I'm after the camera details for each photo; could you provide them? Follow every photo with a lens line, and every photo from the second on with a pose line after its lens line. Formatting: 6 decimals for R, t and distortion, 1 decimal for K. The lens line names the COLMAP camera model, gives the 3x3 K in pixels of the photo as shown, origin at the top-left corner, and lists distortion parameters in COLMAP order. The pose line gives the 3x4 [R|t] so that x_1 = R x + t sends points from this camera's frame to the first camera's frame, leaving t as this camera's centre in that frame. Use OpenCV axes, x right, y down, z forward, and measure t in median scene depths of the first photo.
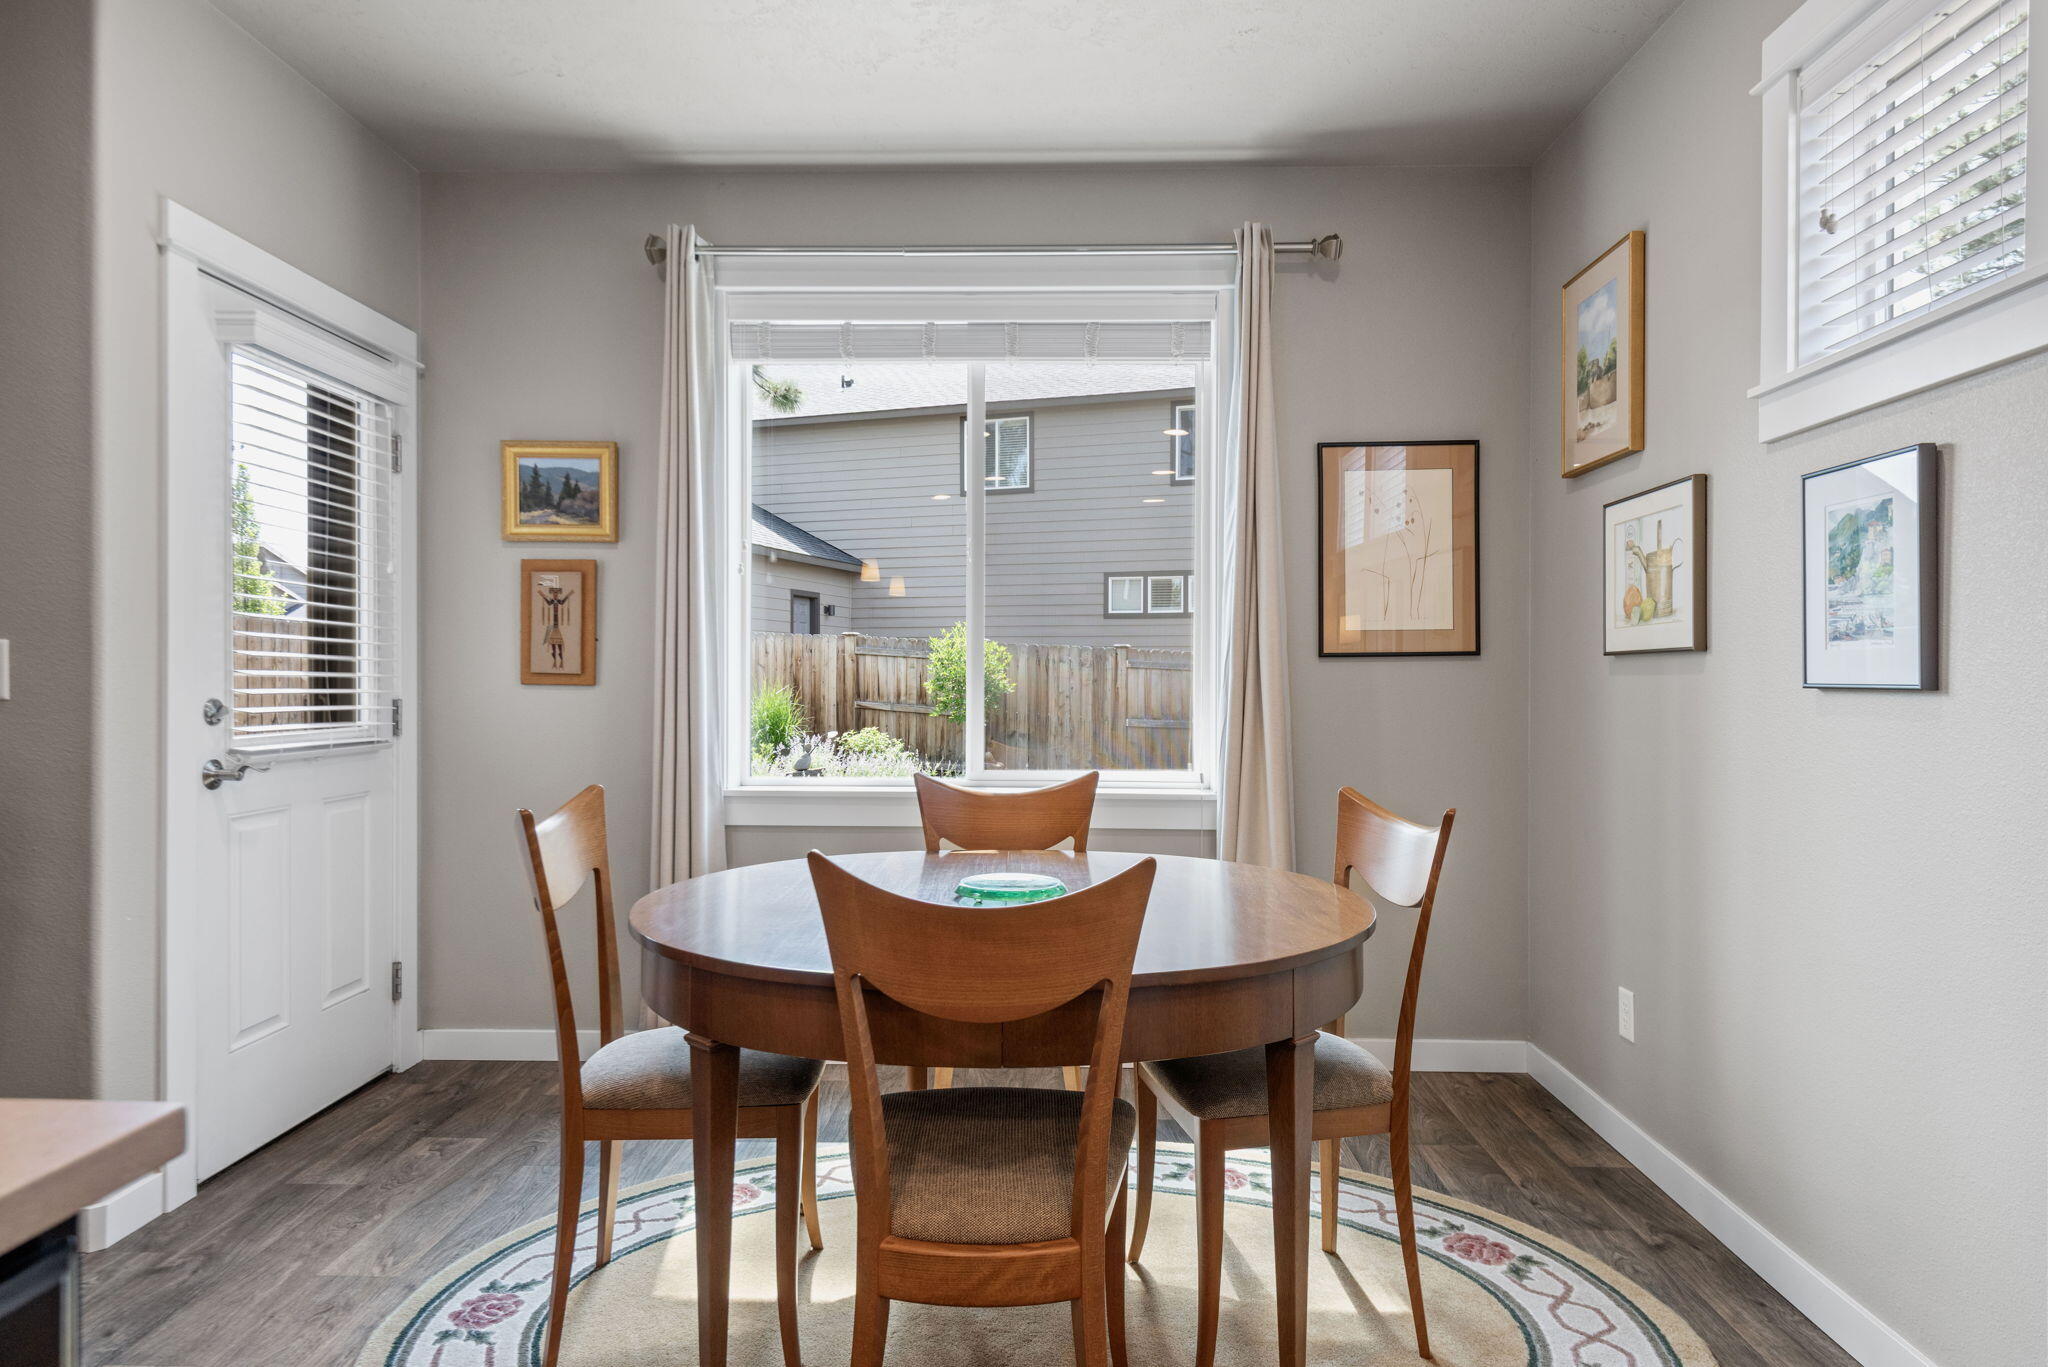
lens RADIAL K [[1171.5, 0, 1024.0], [0, 1171.5, 683.5], [0, 0, 1]] dist [0.000346, 0.000003]
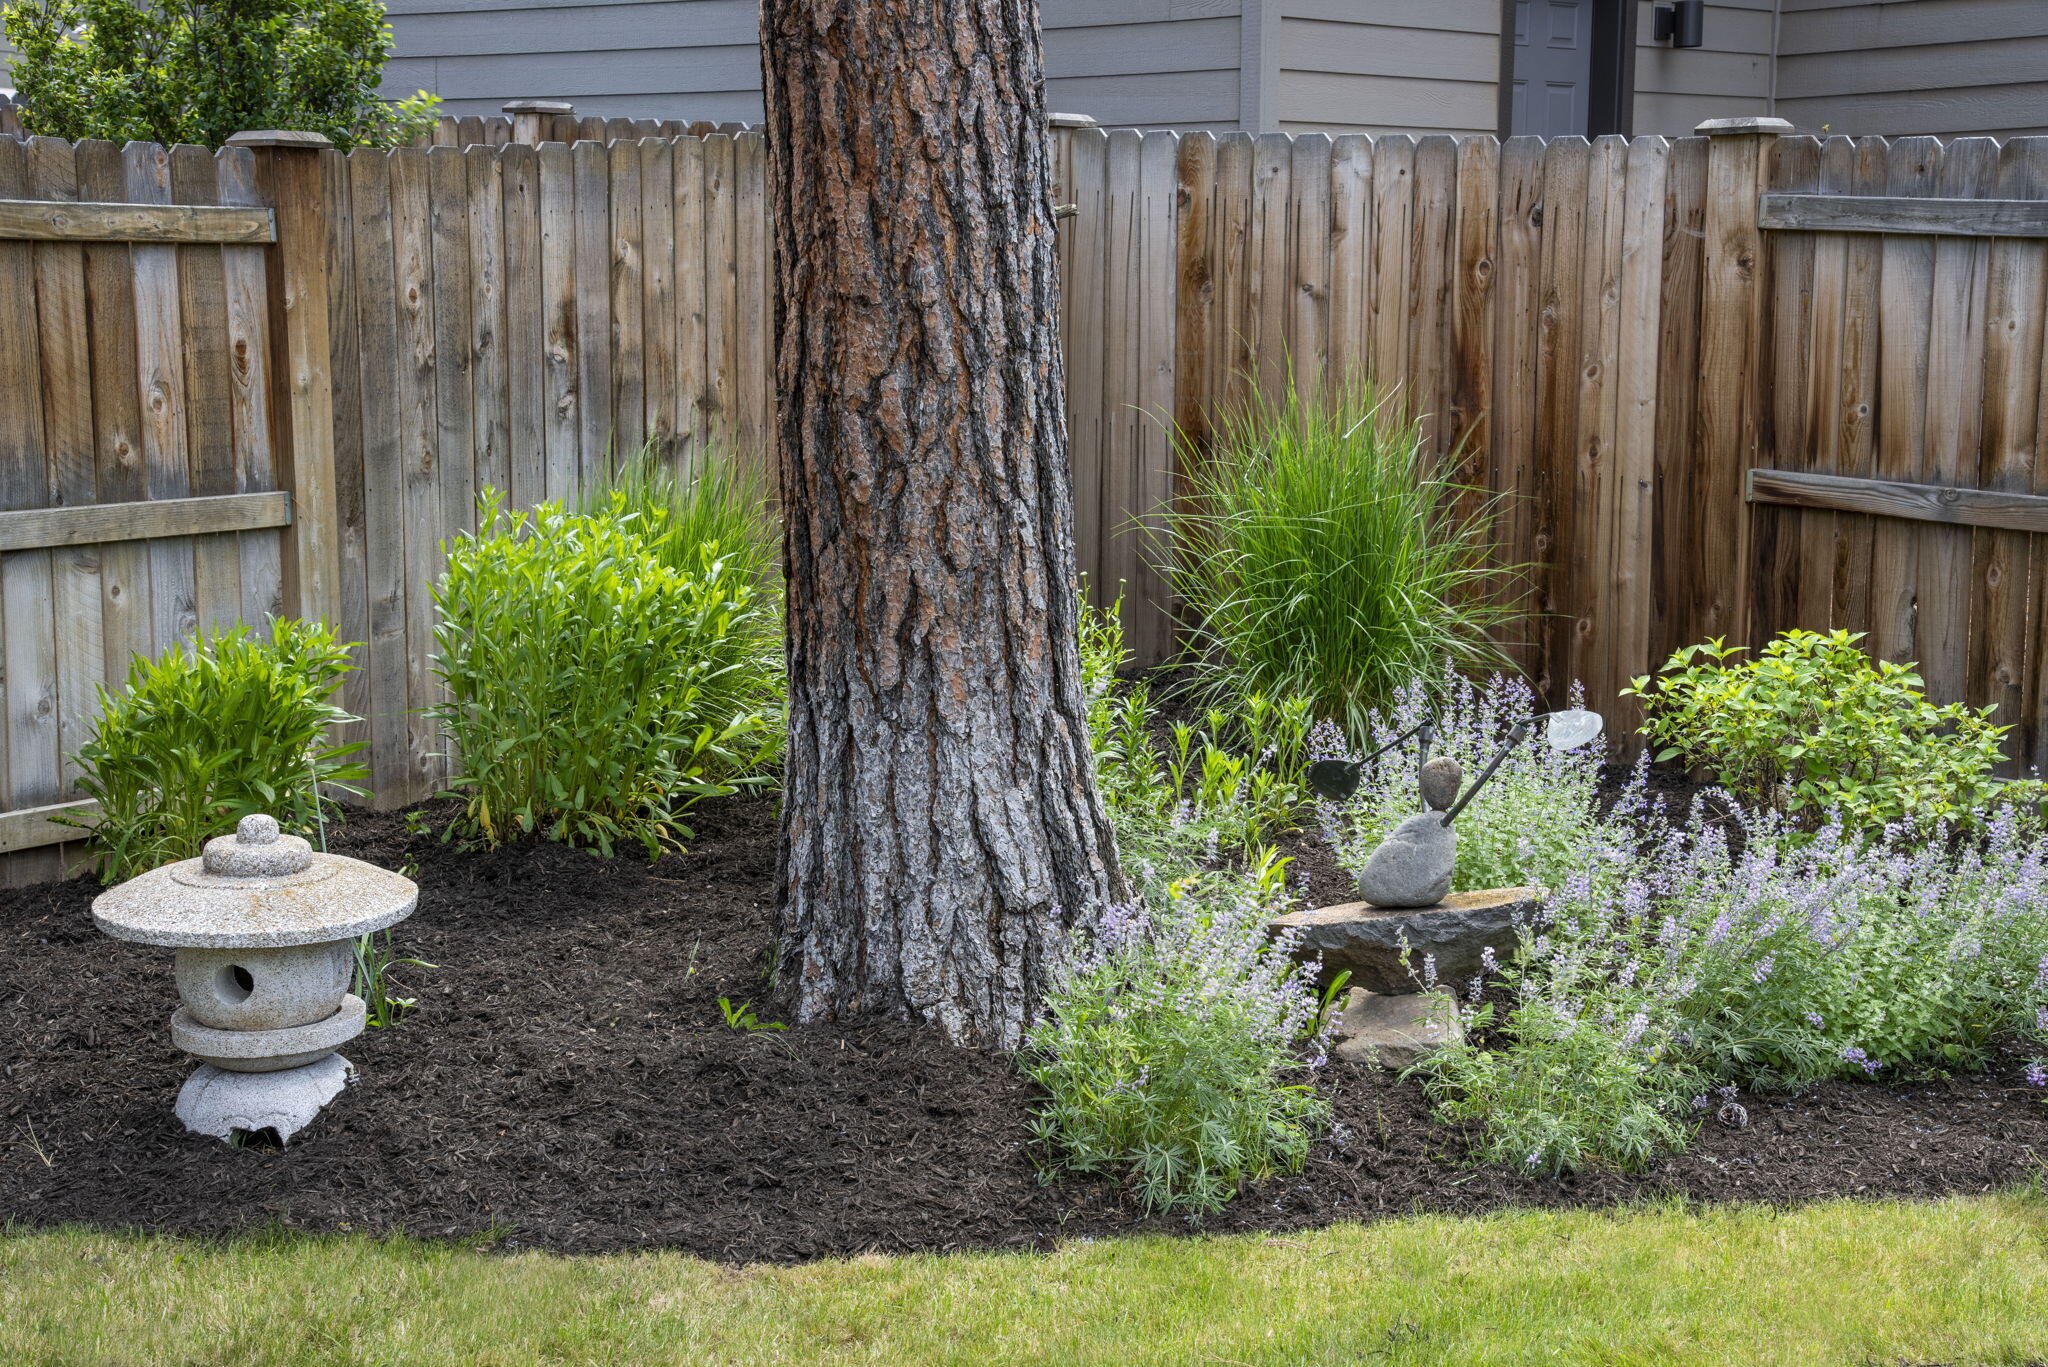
lens RADIAL K [[3226.3, 0, 1024.0], [0, 3226.3, 683.5], [0, 0, 1]] dist [0.255607, 0.017741]
pose [[0.927408, 0.037523, -0.372166, -0.050131], [0.008910, 0.992457, 0.122267, -0.017836], [0.373946, -0.116707, 0.920078, 0.435762]]
